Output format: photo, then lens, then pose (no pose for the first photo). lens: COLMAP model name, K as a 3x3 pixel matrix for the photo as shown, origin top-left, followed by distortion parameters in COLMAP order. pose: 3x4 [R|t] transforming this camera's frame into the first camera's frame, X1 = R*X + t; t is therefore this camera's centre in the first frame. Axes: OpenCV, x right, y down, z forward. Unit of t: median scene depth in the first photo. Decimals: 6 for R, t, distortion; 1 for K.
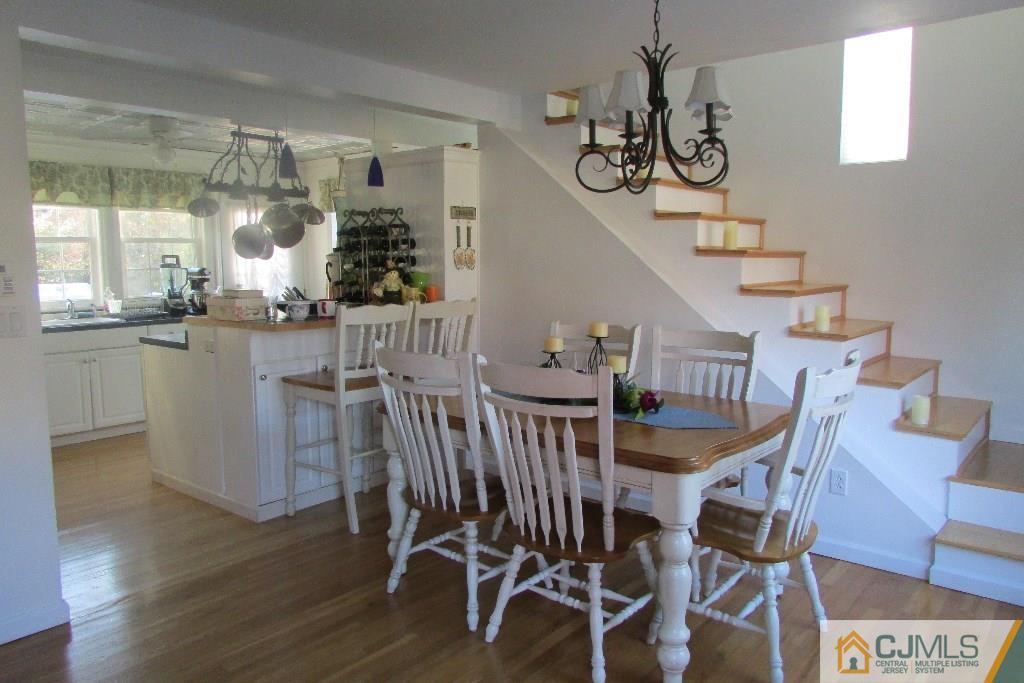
lens RADIAL K [[738.0, 0, 510.3], [0, 738.0, 334.7], [0, 0, 1]] dist [-0.011967, -0.002722]
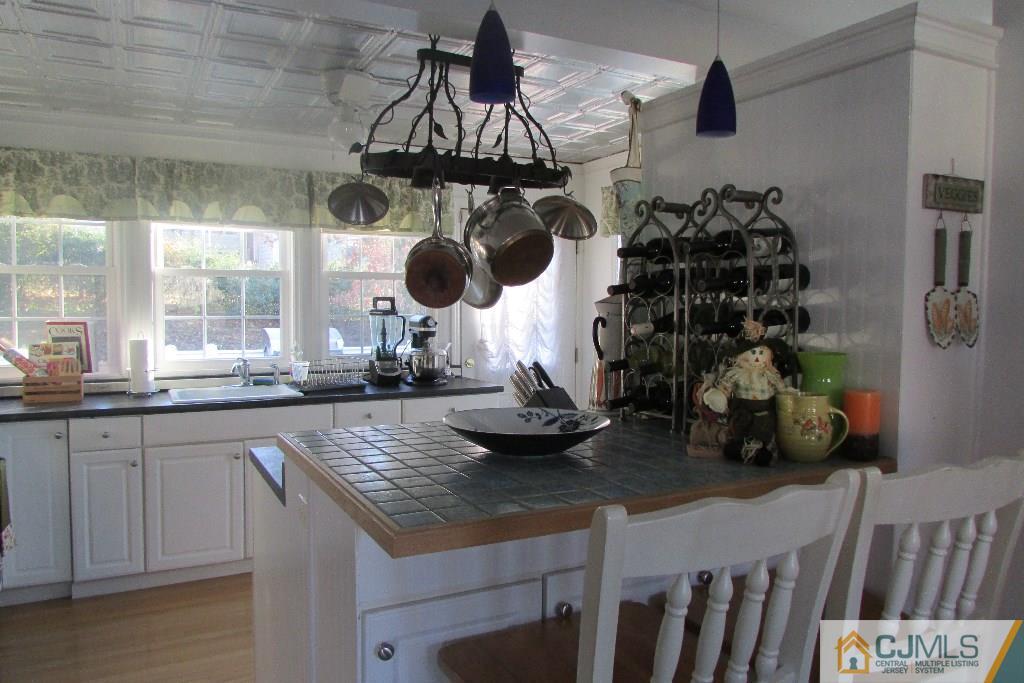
lens RADIAL K [[738.0, 0, 510.3], [0, 738.0, 334.7], [0, 0, 1]] dist [-0.011967, -0.002722]
pose [[0.925106, 0.029918, -0.378529, -0.124361], [-0.051530, 0.997560, -0.047093, -0.063727], [0.376197, 0.063072, 0.924390, 0.560959]]
